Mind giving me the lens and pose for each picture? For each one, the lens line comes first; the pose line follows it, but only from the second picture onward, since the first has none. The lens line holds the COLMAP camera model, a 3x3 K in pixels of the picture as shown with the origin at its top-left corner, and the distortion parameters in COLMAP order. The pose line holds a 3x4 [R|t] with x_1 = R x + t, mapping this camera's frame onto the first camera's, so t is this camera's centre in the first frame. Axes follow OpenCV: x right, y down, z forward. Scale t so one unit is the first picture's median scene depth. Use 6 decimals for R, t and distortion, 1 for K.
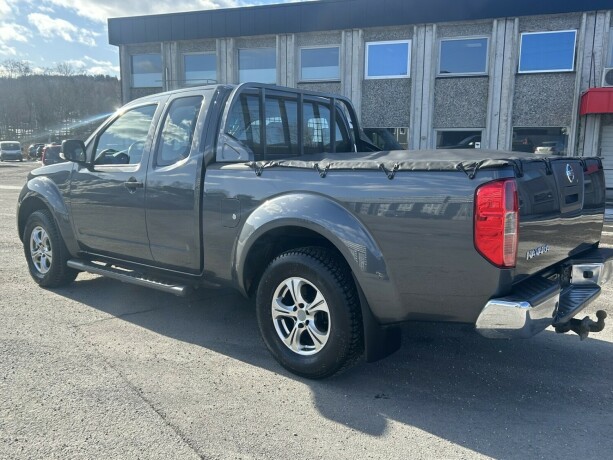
lens RADIAL K [[546.5, 0, 308.0], [0, 546.5, 228.4], [0, 0, 1]] dist [0.040923, -0.034564]
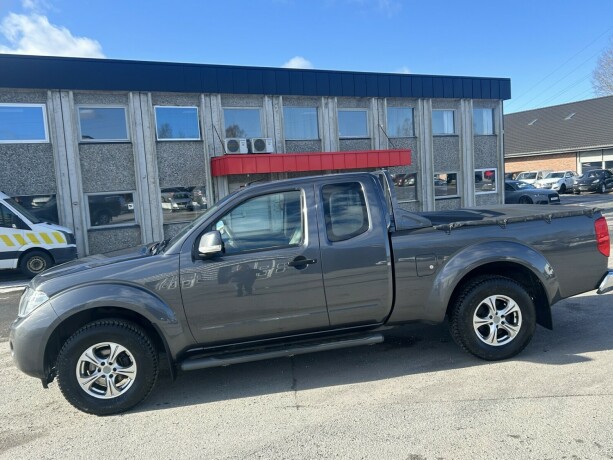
lens RADIAL K [[546.5, 0, 307.1], [0, 546.5, 233.5], [0, 0, 1]] dist [0.040923, -0.034564]
pose [[0.643758, -0.119163, 0.755894, -0.289070], [0.187551, 0.982243, -0.004882, -0.033103], [-0.741889, 0.144912, 0.654676, 0.068401]]
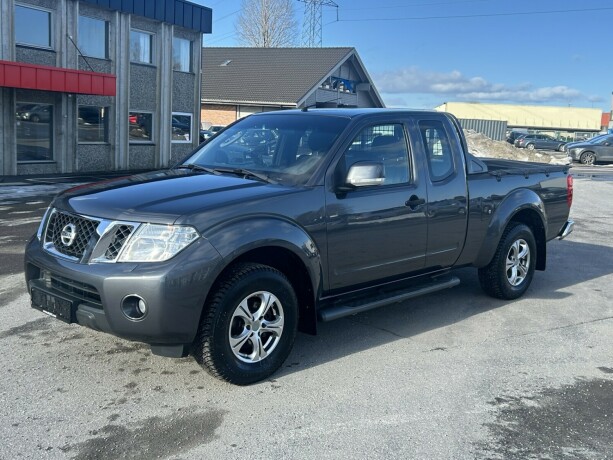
lens RADIAL K [[711.7, 0, 306.4], [0, 711.7, 230.6], [0, 0, 1]] dist [0.001281, 0.000000]
pose [[0.039623, -0.149080, 0.988031, -0.421412], [0.100696, 0.984369, 0.144489, -0.061058], [-0.994128, 0.093766, 0.054015, 0.293493]]
